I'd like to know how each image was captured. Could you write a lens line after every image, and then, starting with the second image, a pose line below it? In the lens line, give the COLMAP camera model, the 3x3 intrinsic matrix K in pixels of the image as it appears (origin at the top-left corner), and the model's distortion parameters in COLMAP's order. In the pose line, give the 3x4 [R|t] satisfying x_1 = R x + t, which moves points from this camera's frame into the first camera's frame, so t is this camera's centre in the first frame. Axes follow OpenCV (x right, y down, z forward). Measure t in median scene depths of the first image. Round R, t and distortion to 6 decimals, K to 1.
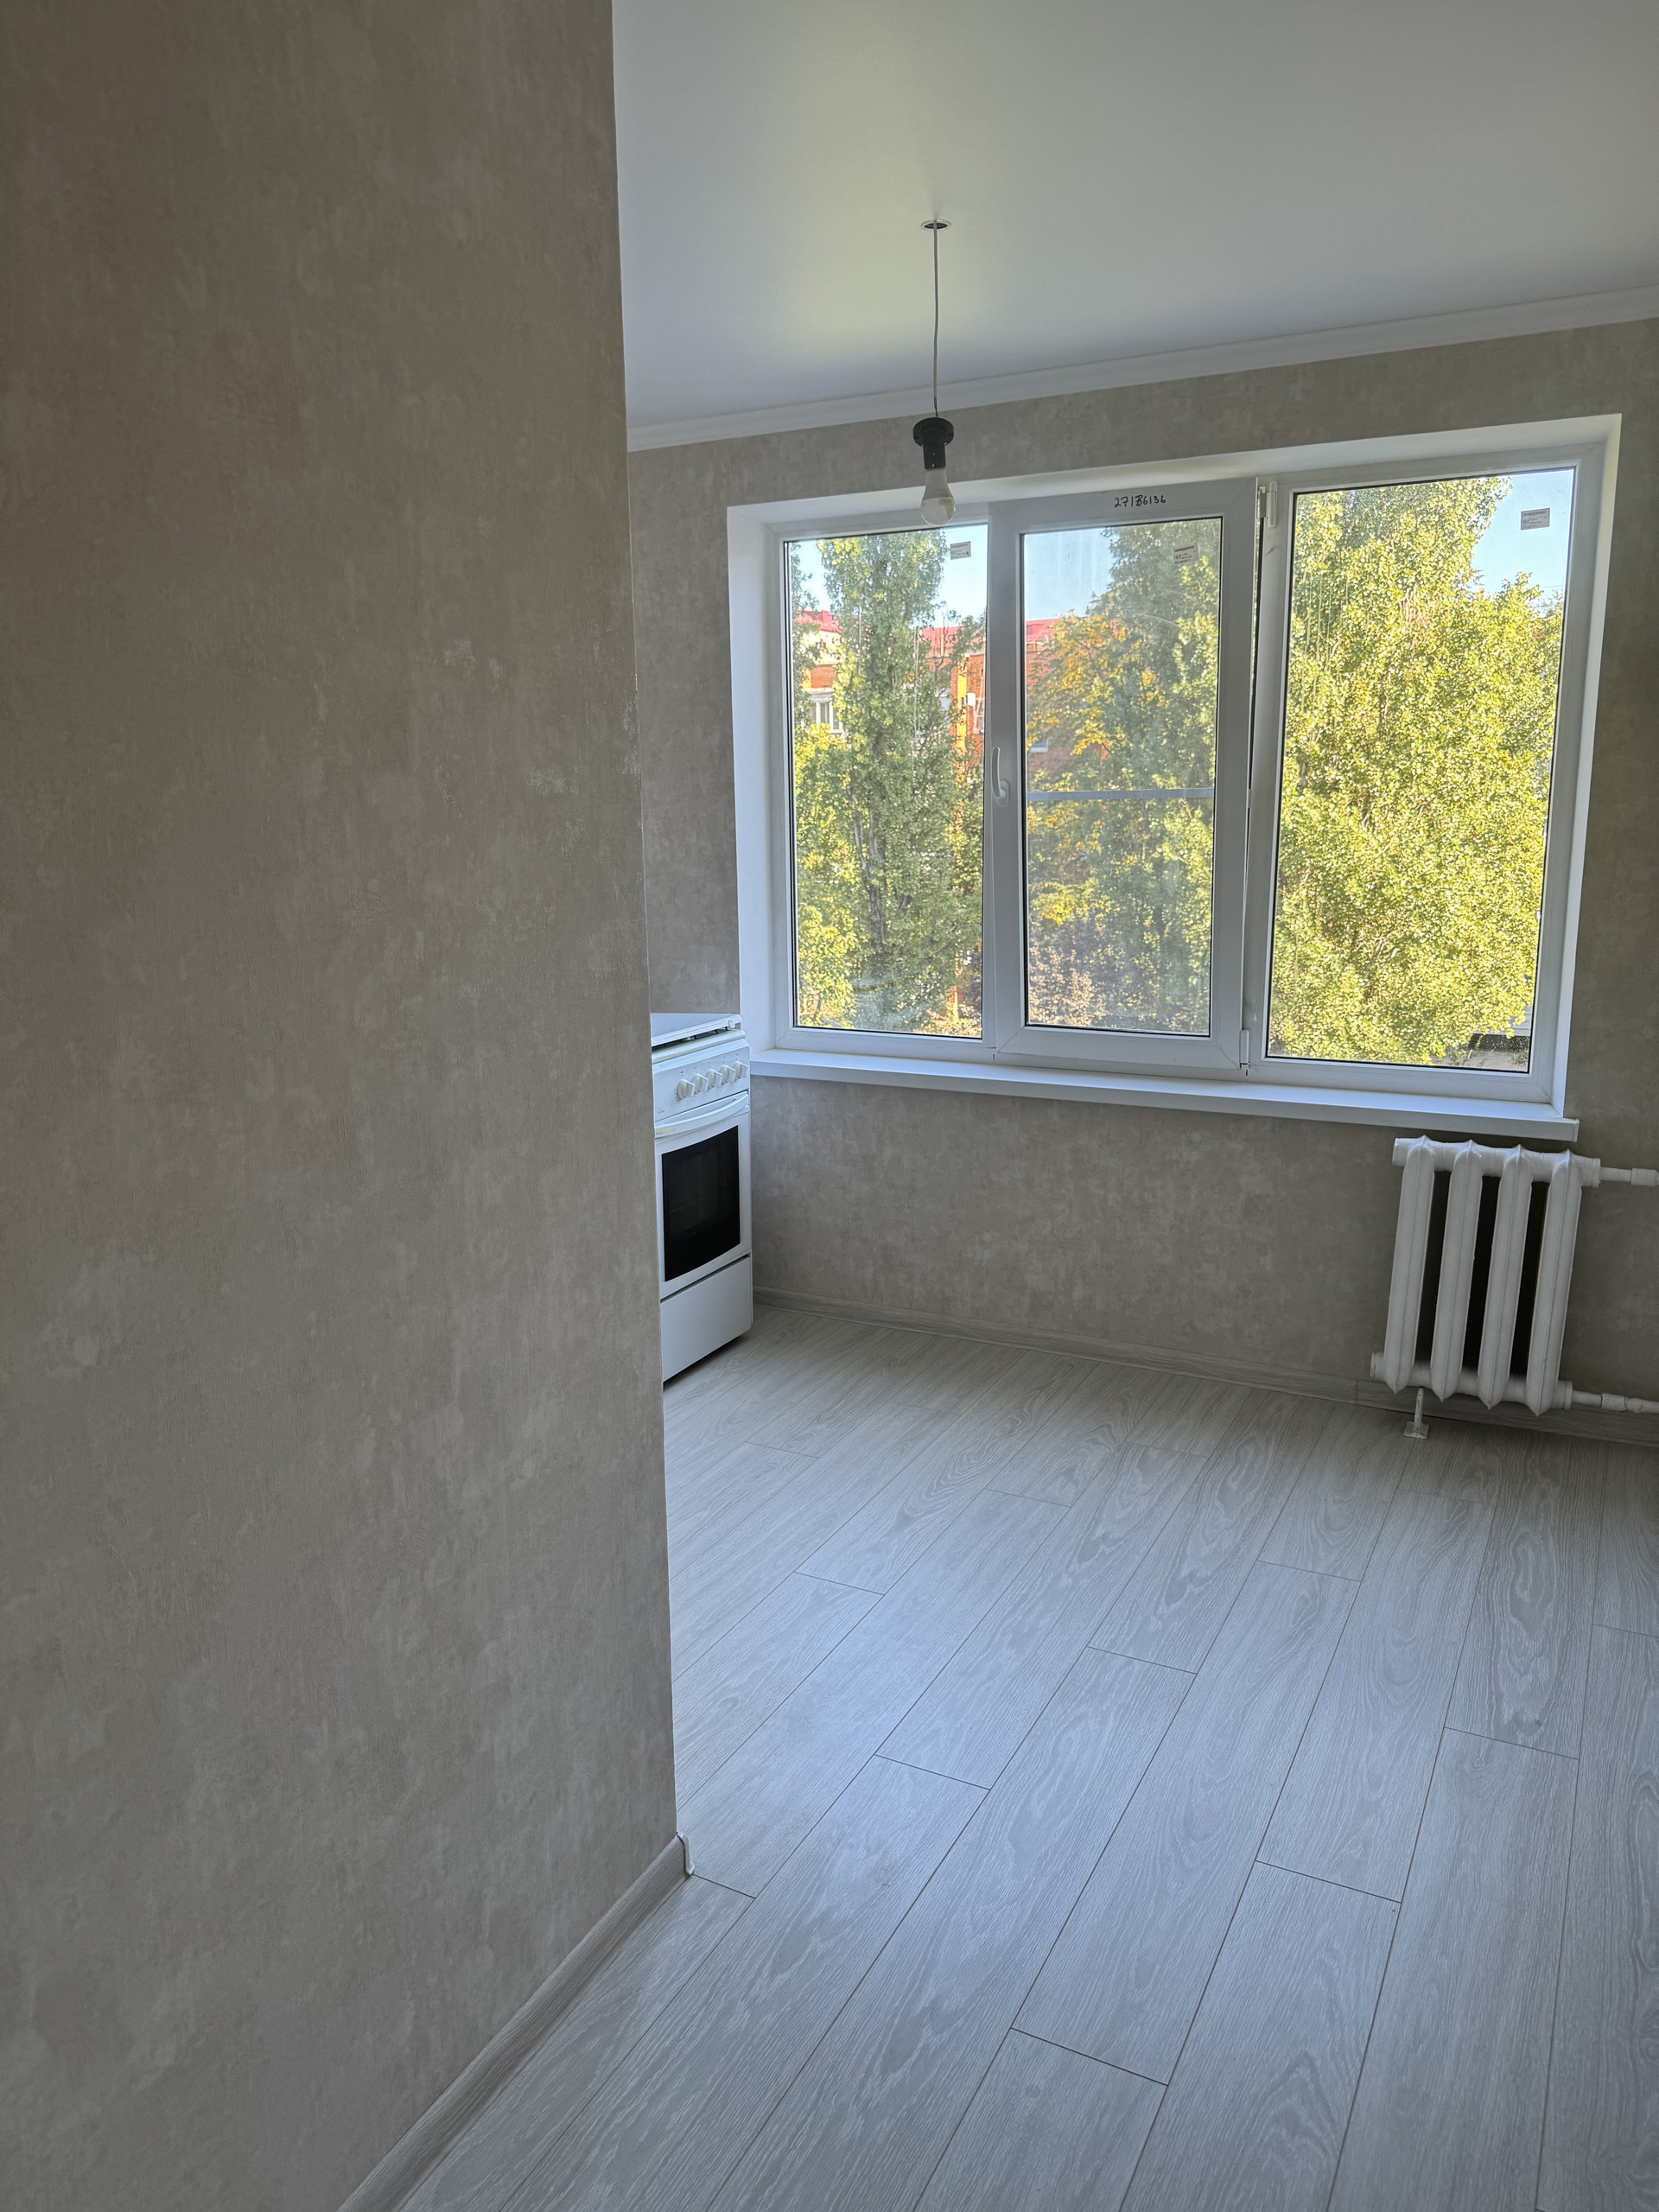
lens RADIAL K [[1554.5, 0, 827.5], [0, 1554.5, 1097.4], [0, 0, 1]] dist [0.081631, -0.034365]
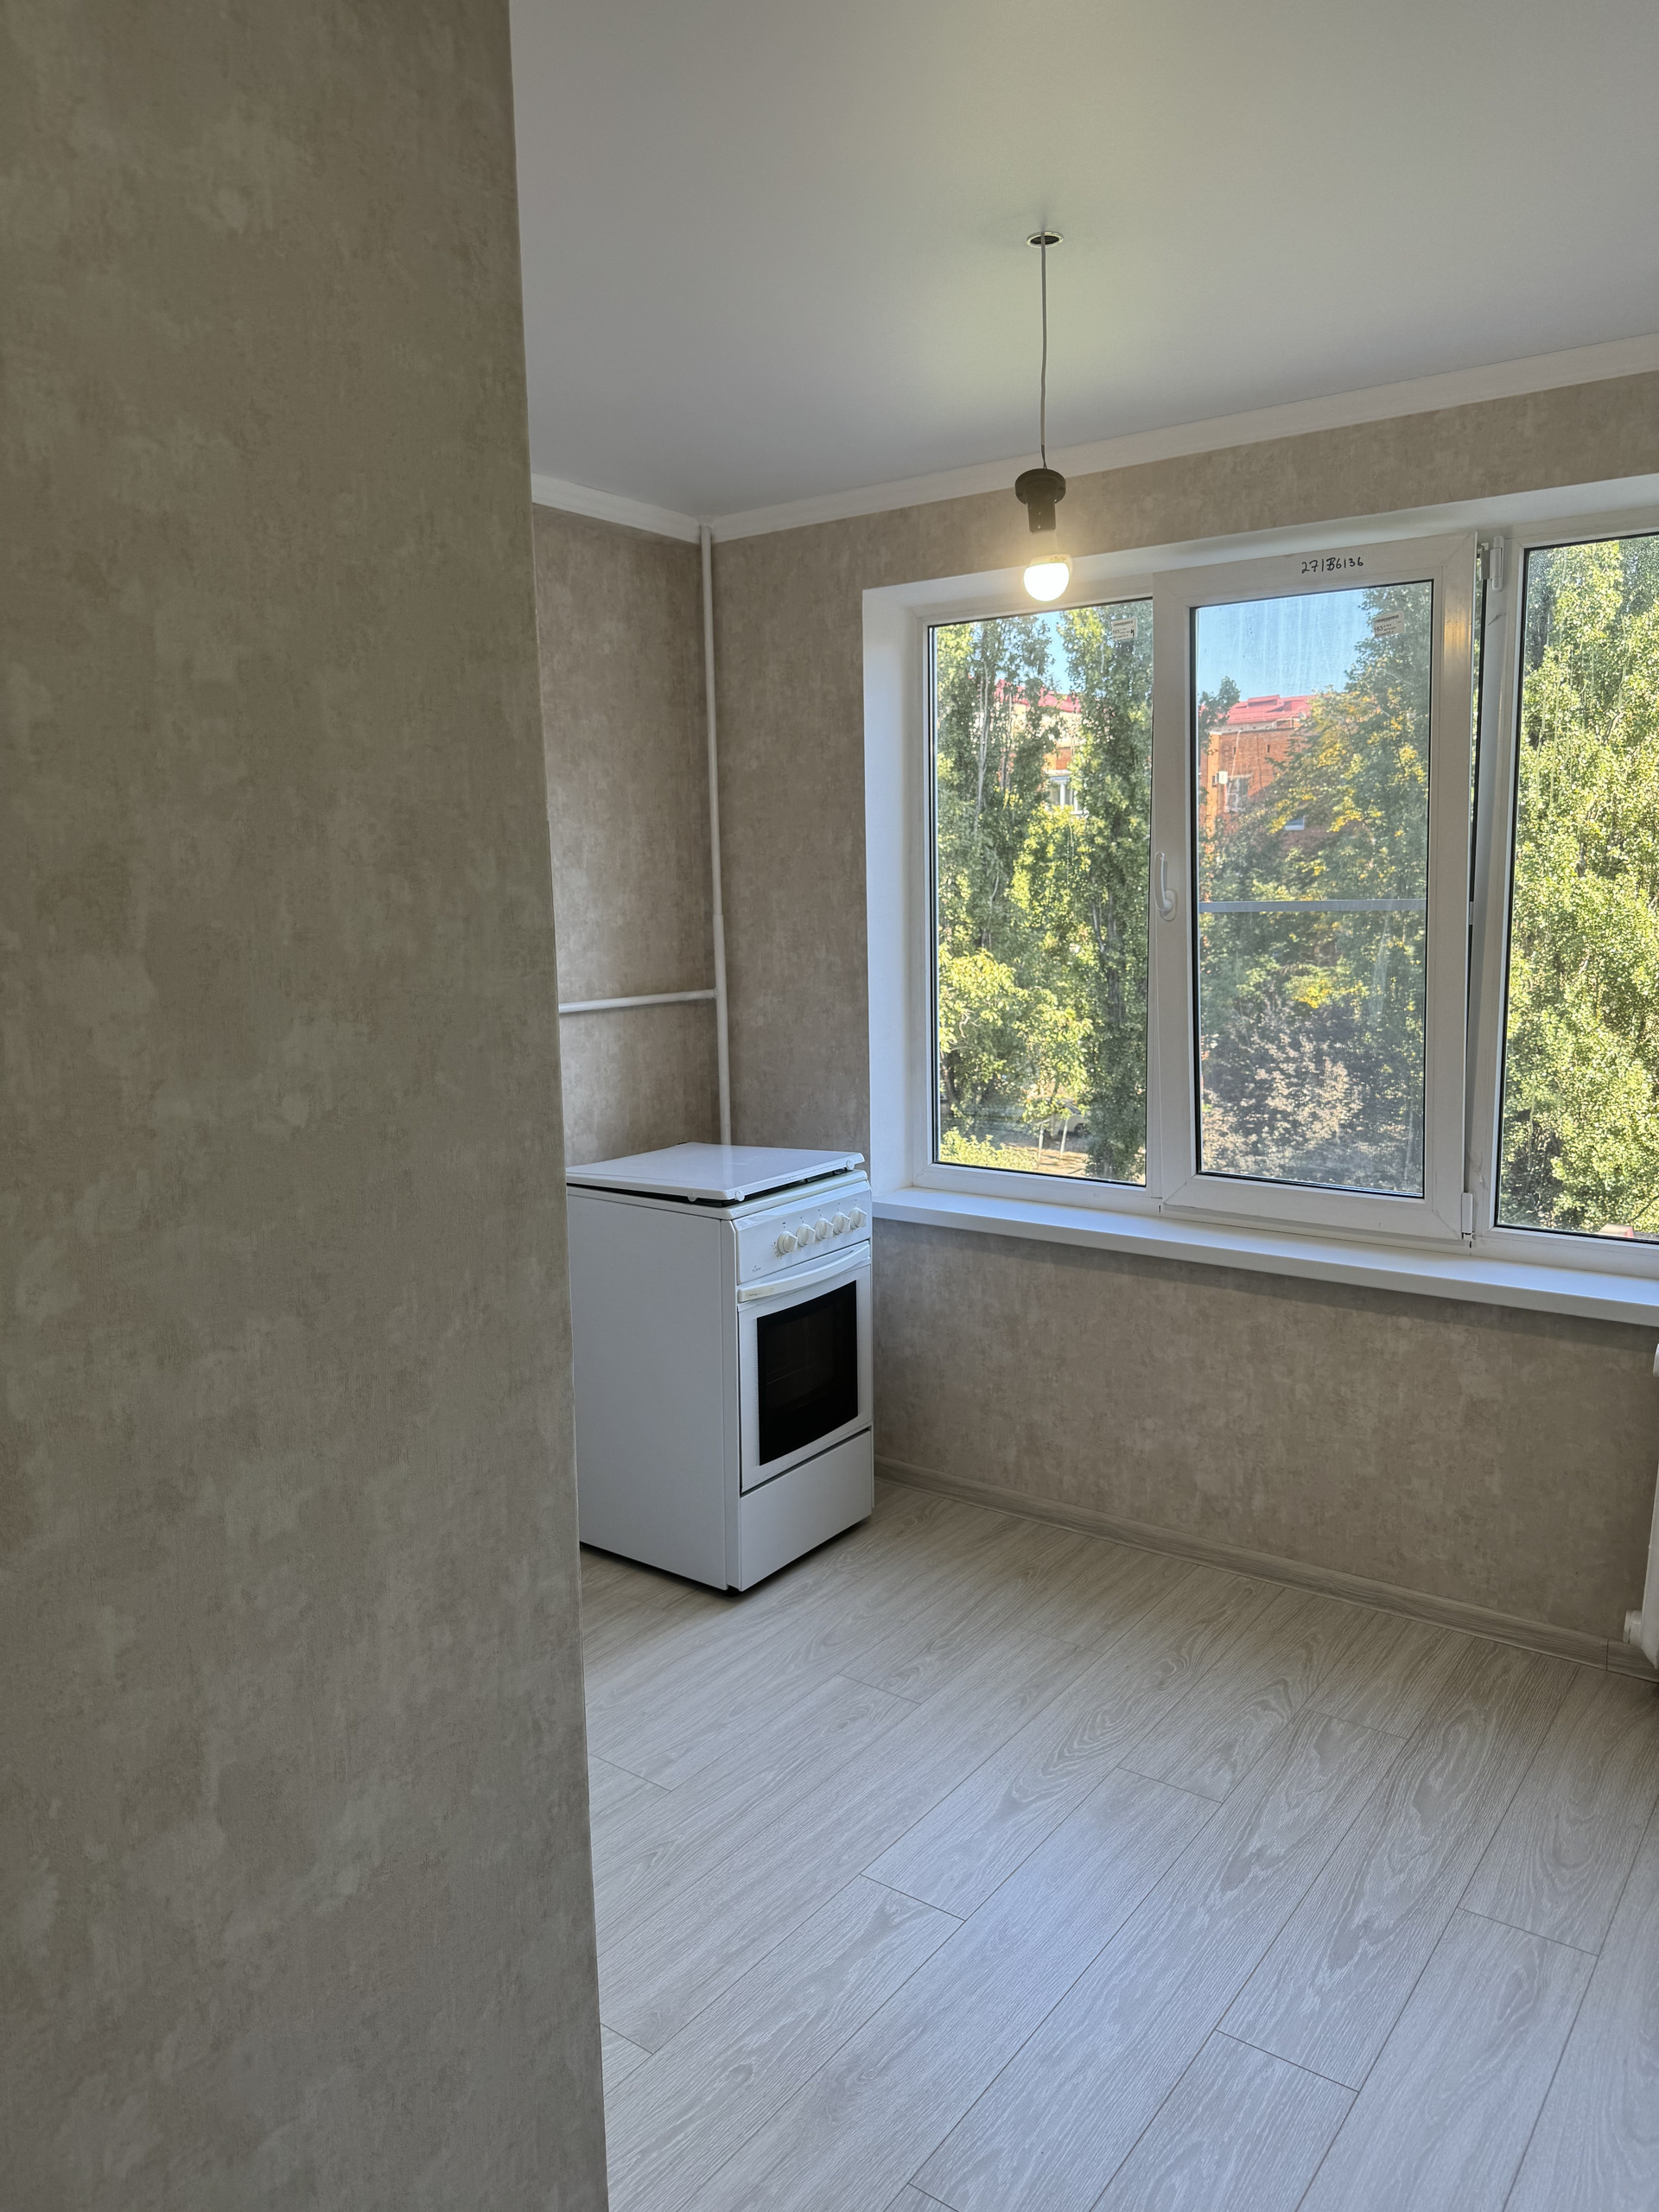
lens RADIAL K [[1572.2, 0, 829.5], [0, 1572.2, 1106.0], [0, 0, 1]] dist [0.001849, -0.005012]
pose [[0.987825, 0.016096, -0.154735, 0.077138], [-0.023010, 0.998810, -0.043000, -0.054214], [0.153859, 0.046037, 0.987020, 0.165404]]
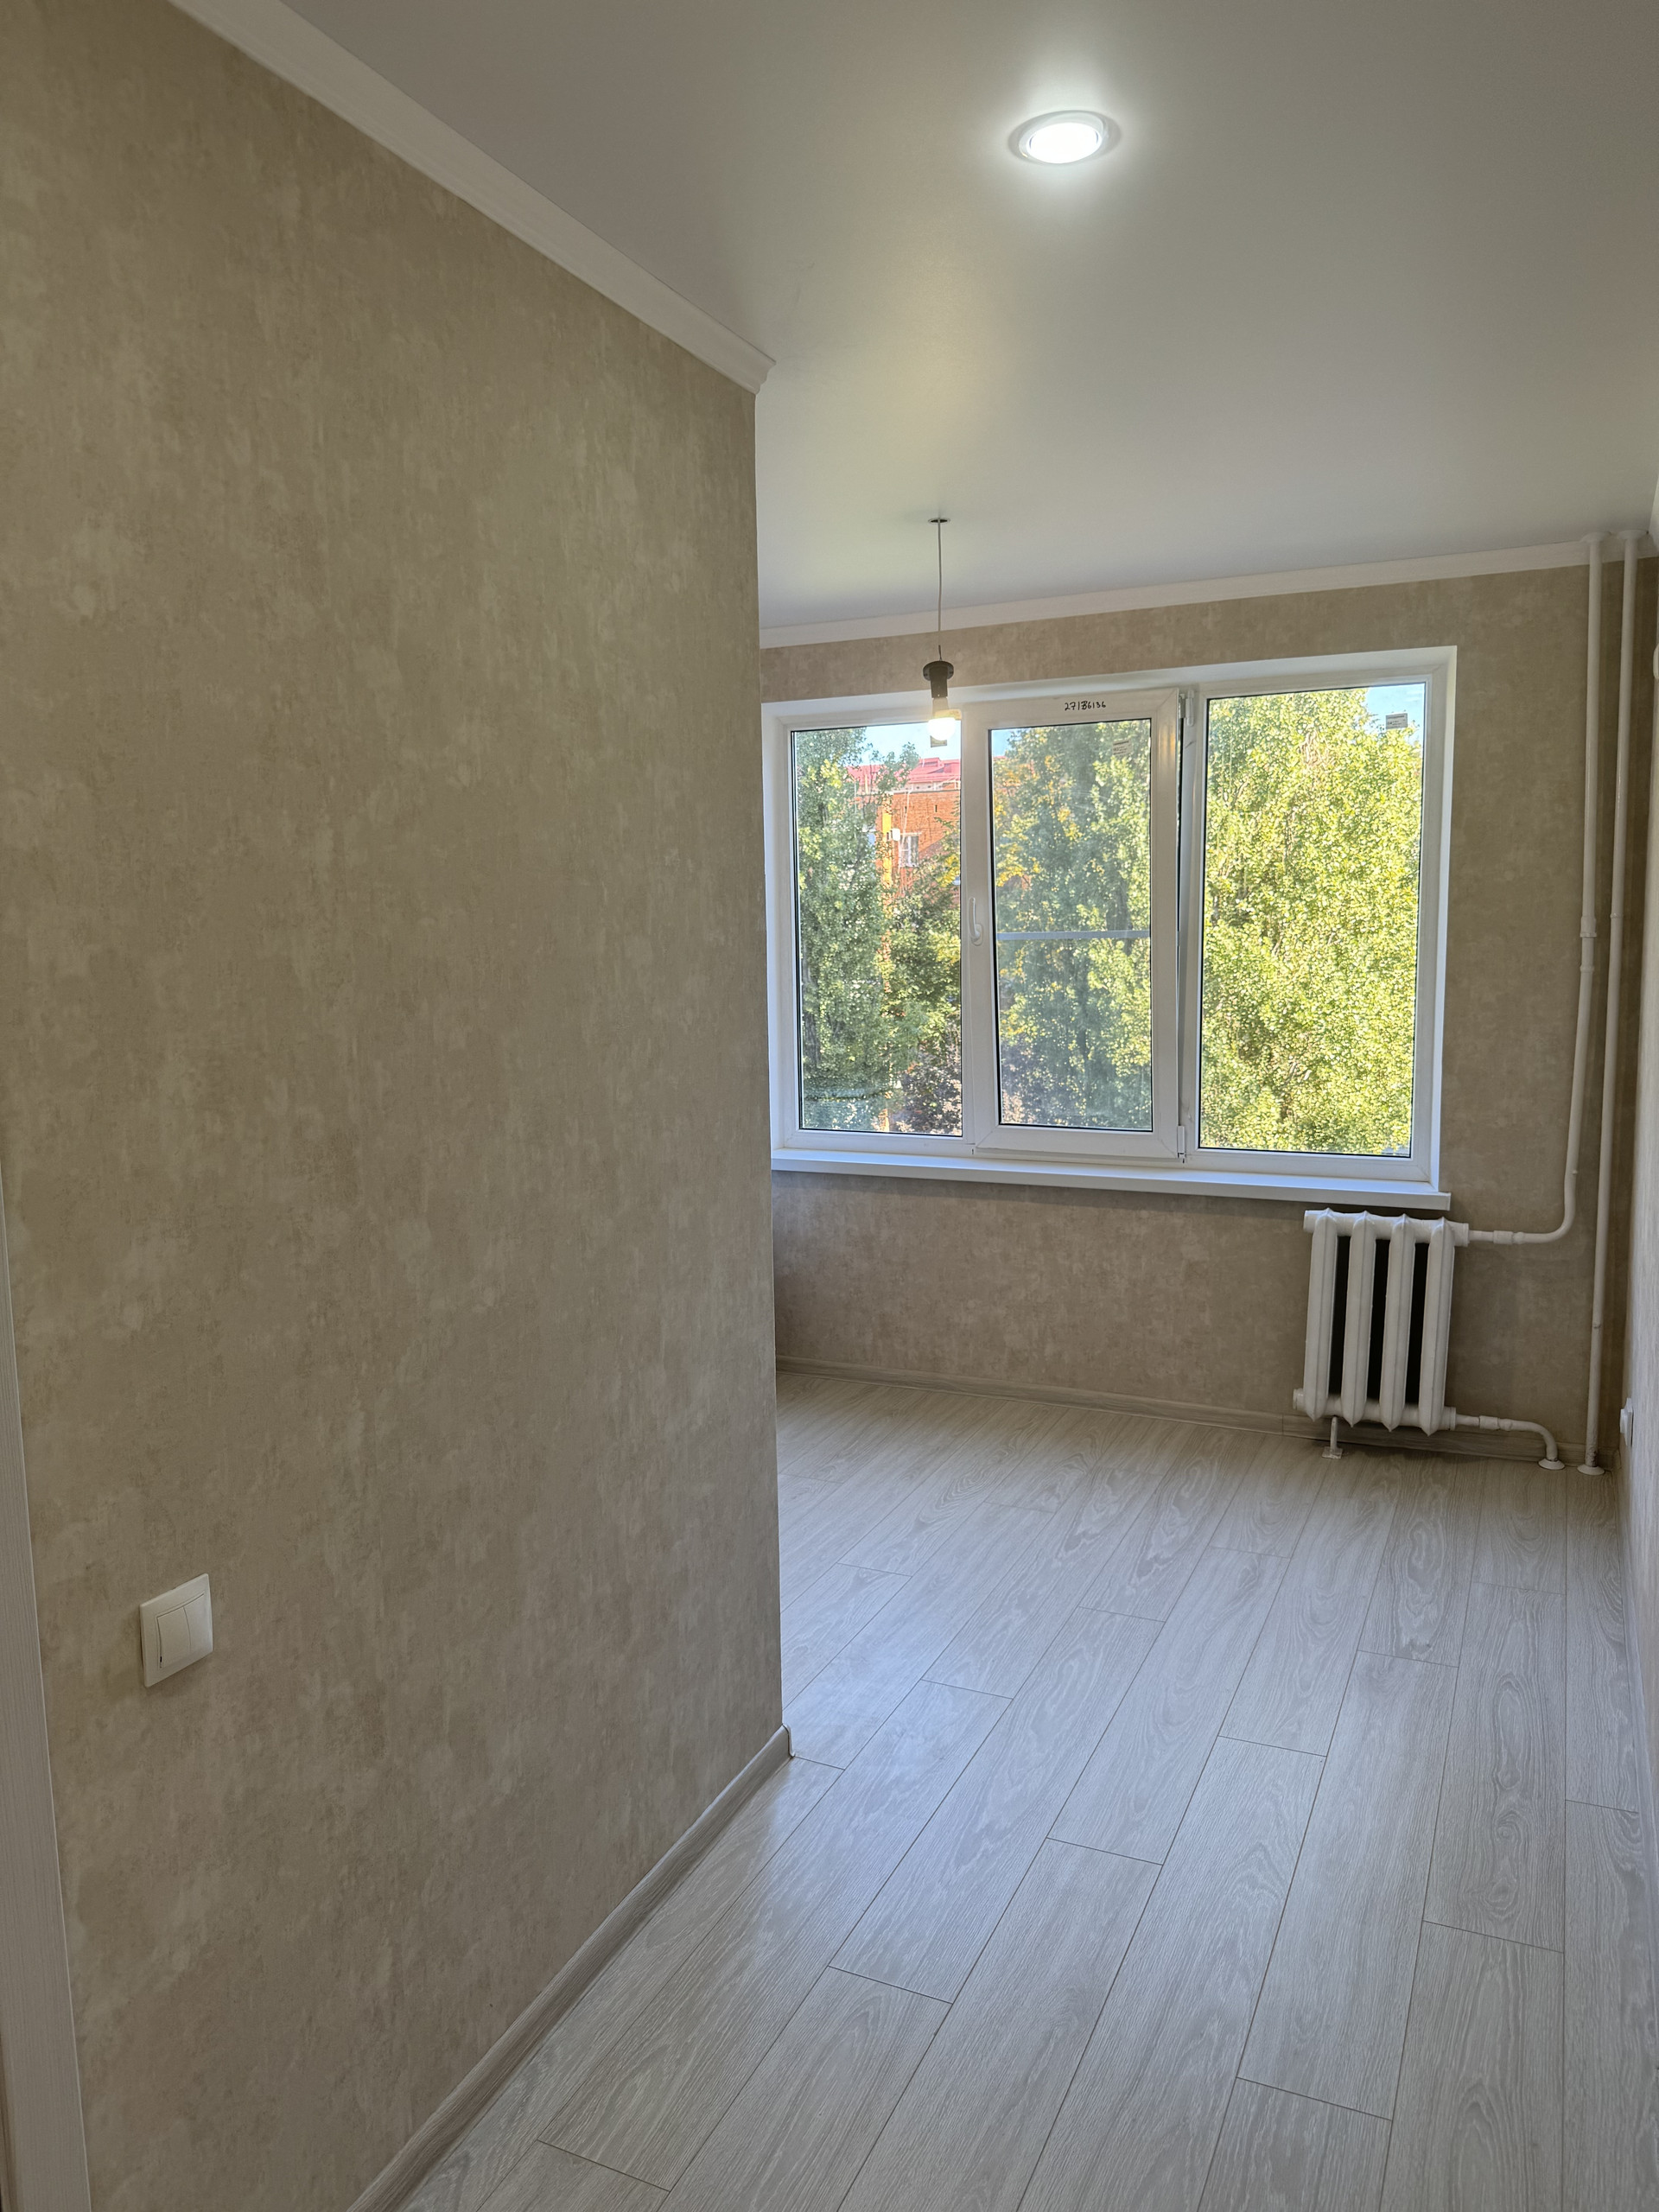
lens RADIAL K [[1558.8, 0, 833.8], [0, 1558.8, 1101.0], [0, 0, 1]] dist [0.116383, 0.000097]
pose [[0.998633, -0.008199, 0.051626, -0.079031], [0.012237, 0.996846, -0.078408, 0.035830], [-0.050821, 0.078932, 0.995584, -0.242864]]
